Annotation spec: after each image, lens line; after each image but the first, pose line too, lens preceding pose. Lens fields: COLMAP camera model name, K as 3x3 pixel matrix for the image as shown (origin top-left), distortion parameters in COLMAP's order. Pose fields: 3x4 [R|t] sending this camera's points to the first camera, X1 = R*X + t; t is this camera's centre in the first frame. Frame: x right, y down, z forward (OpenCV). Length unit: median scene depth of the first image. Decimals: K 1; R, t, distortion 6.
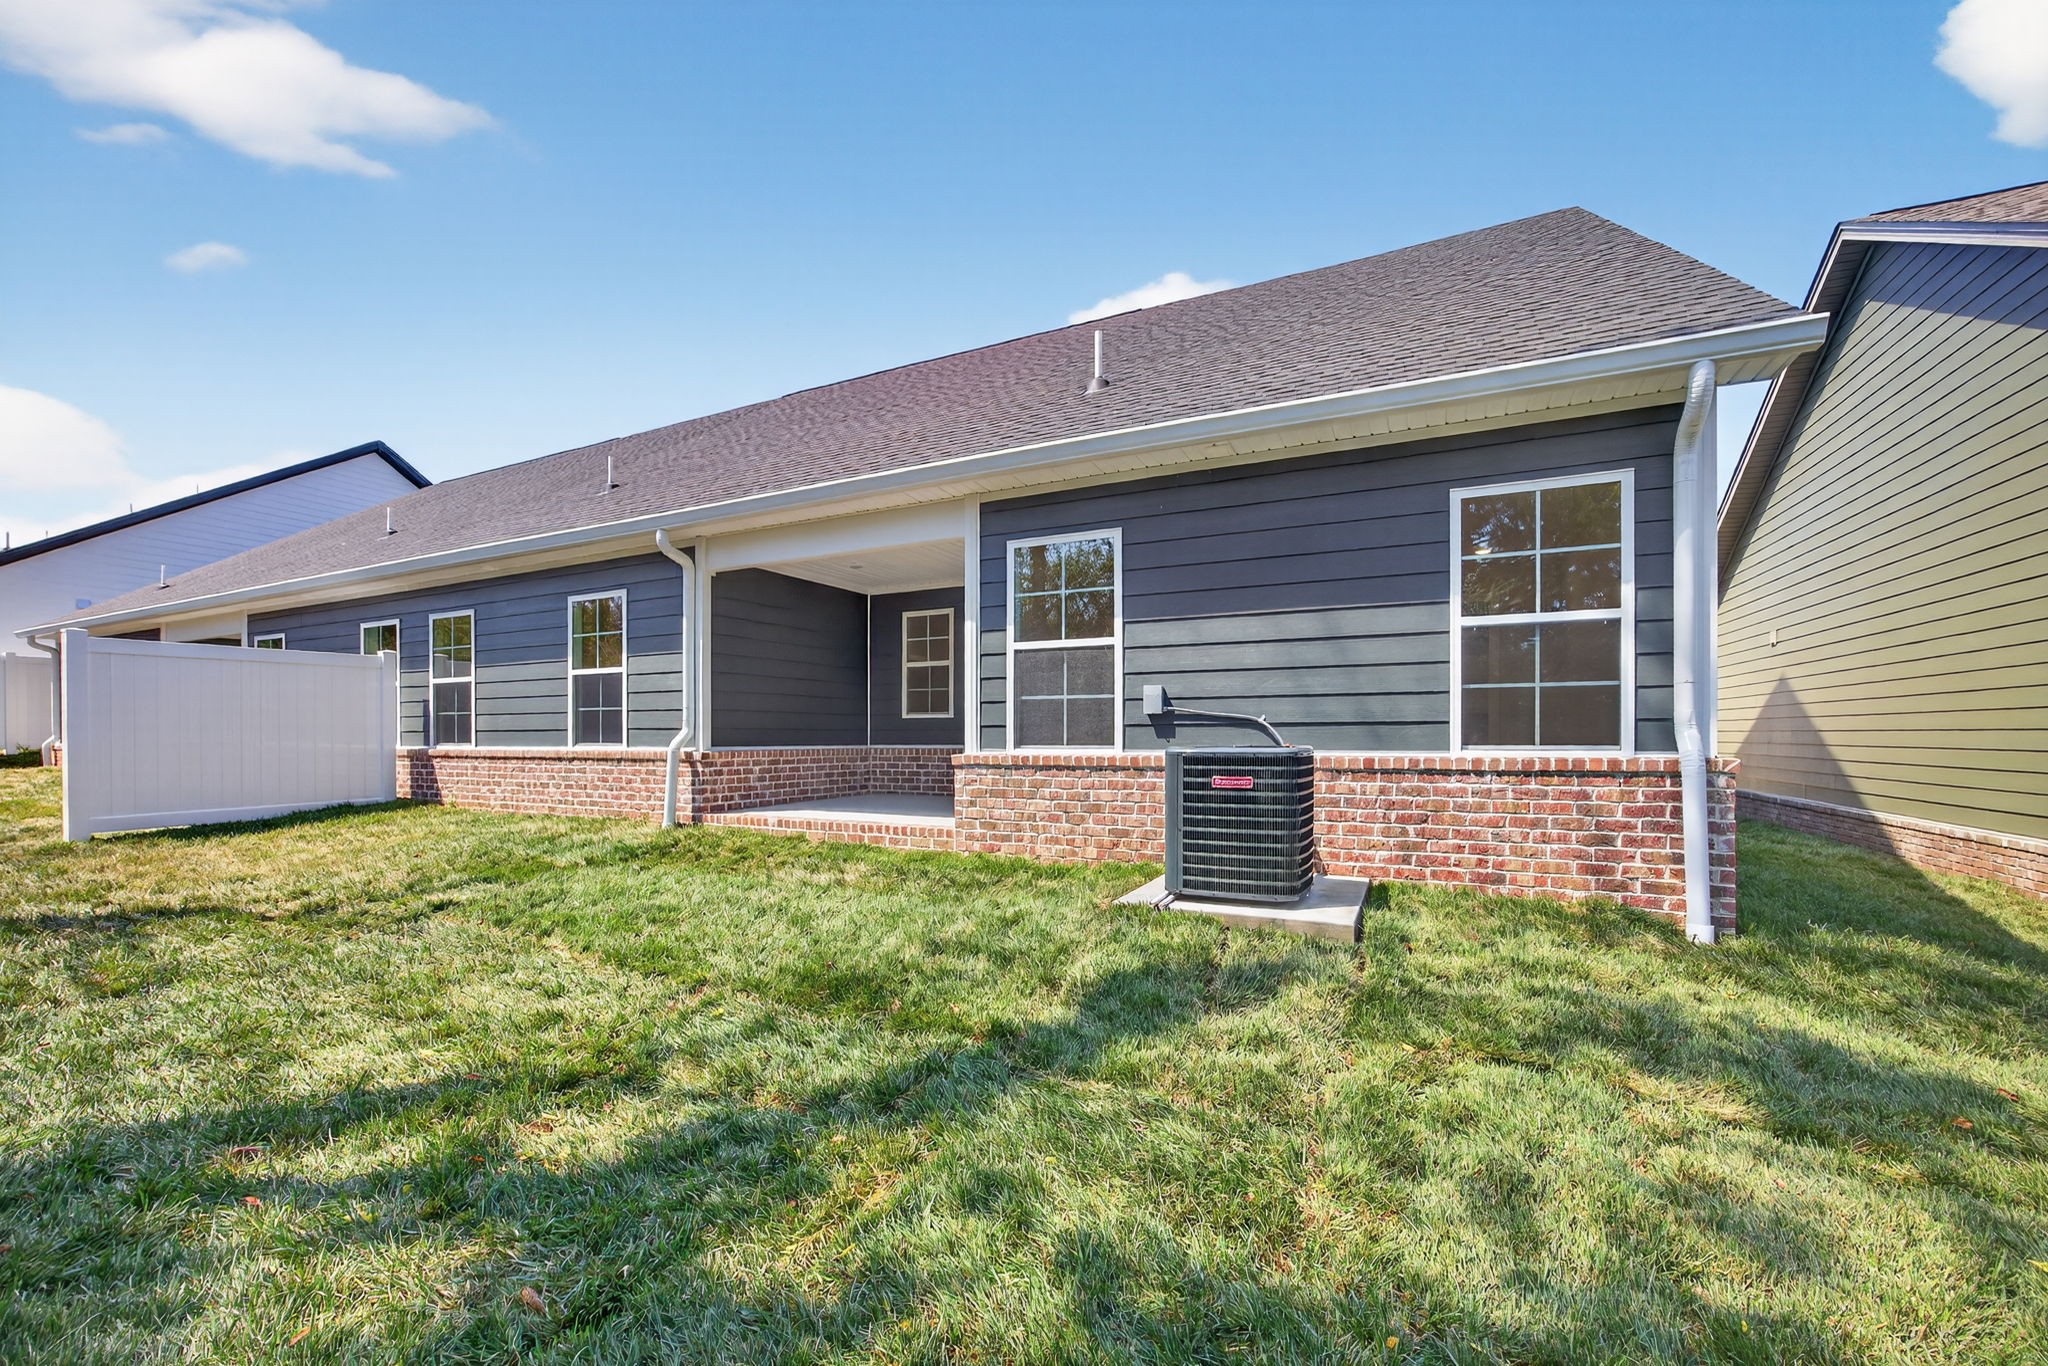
lens RADIAL K [[793.6, 0, 1031.4], [0, 793.6, 721.6], [0, 0, 1]] dist [-0.046192, 0.010511]
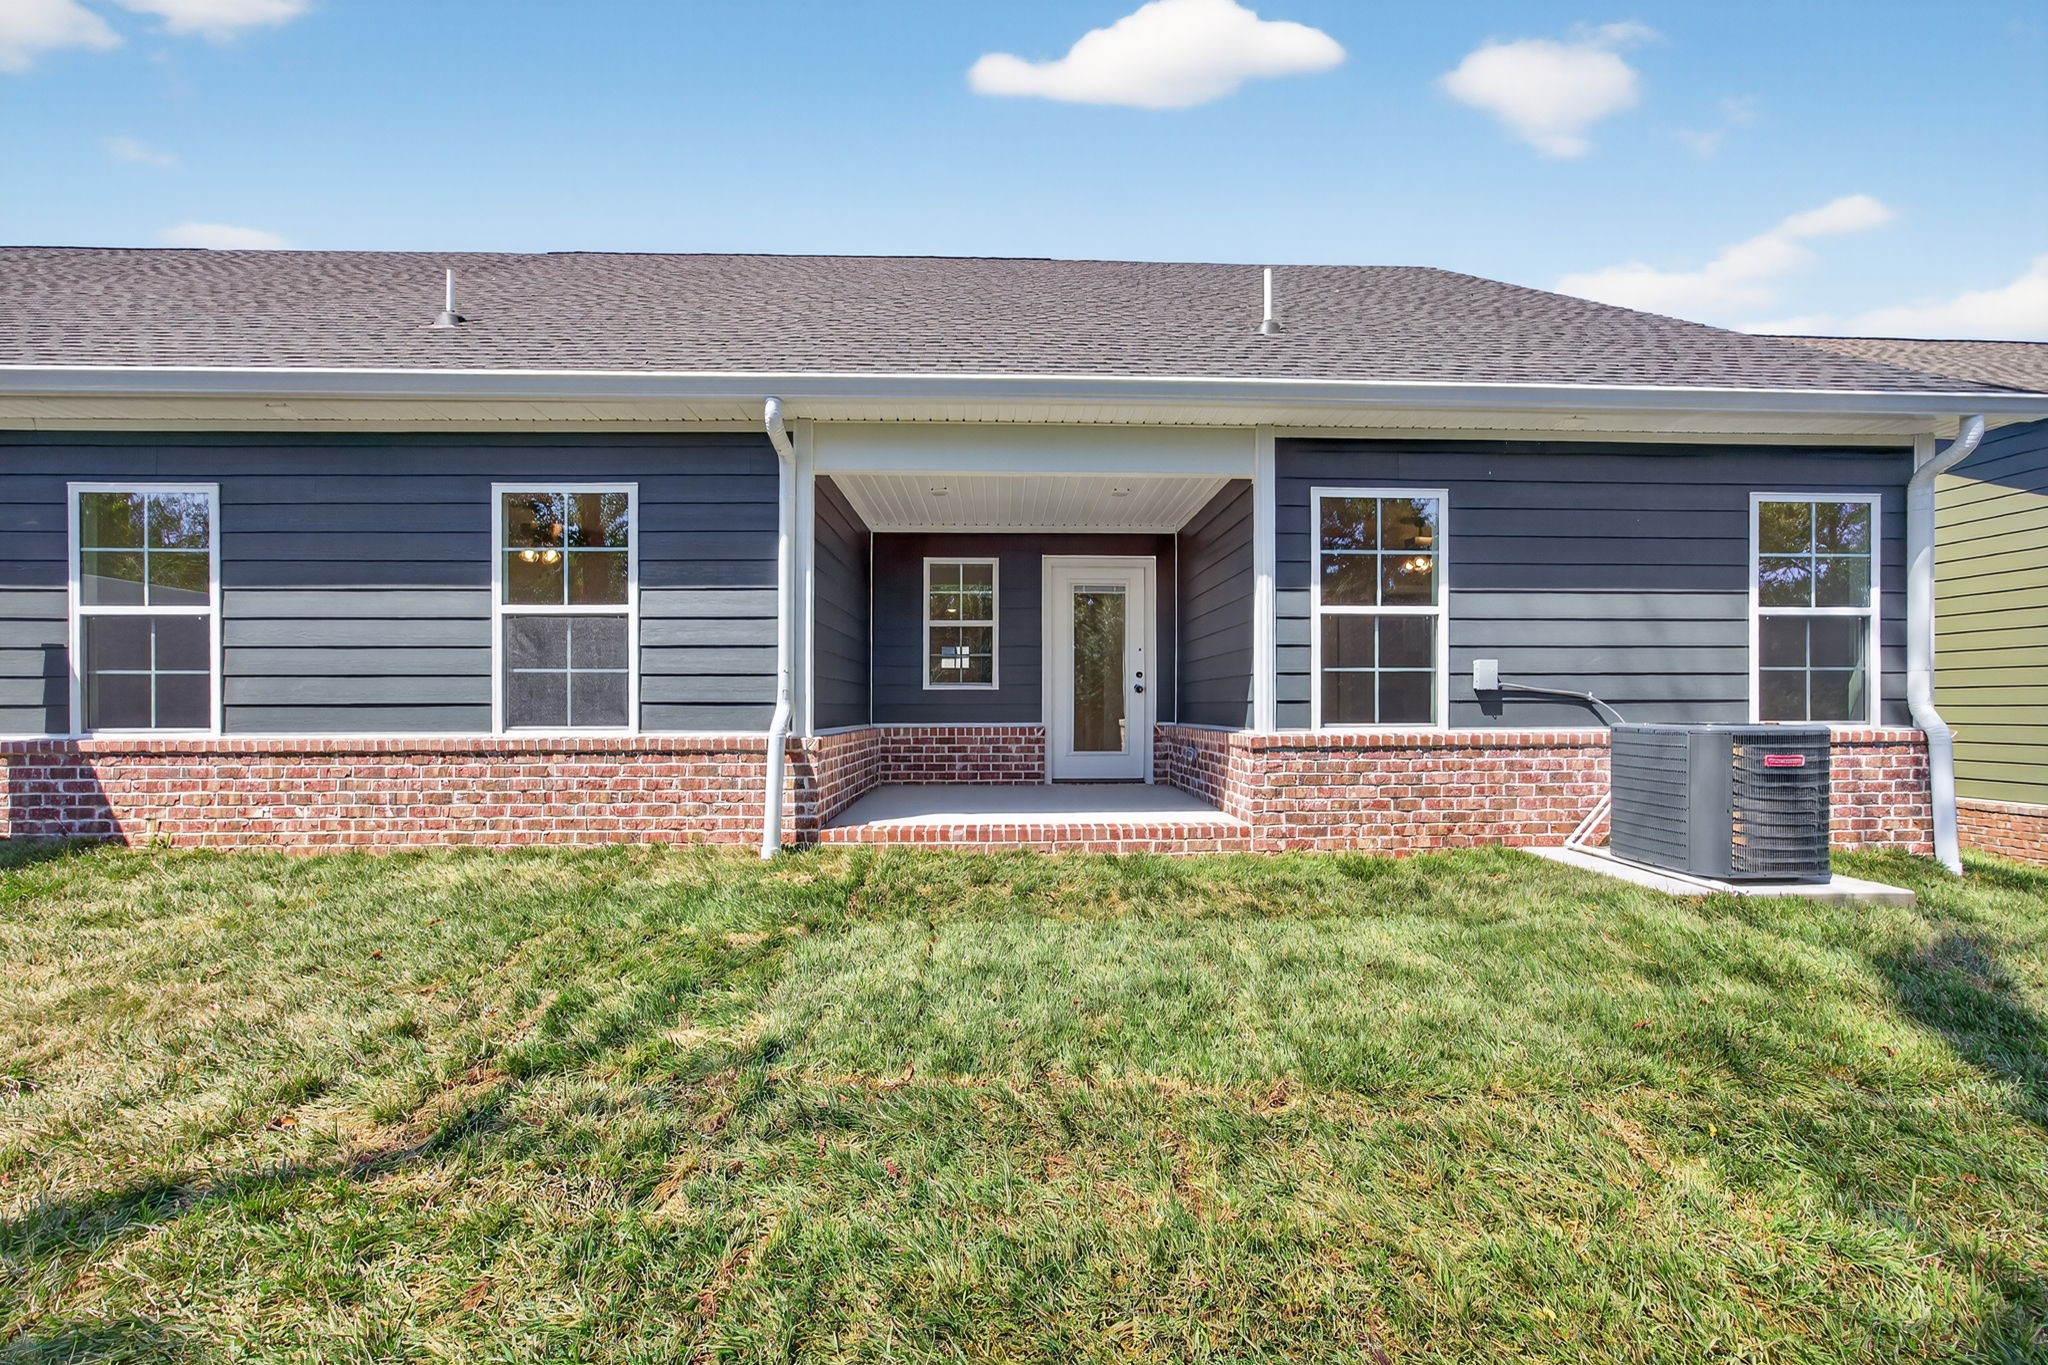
lens RADIAL K [[798.6, 0, 1034.9], [0, 798.6, 691.3], [0, 0, 1]] dist [-0.031016, 0.010798]
pose [[0.886604, 0.009138, 0.462440, -0.596395], [-0.007350, 0.999957, -0.005669, 0.001304], [-0.462472, 0.001627, 0.886633, 0.320194]]
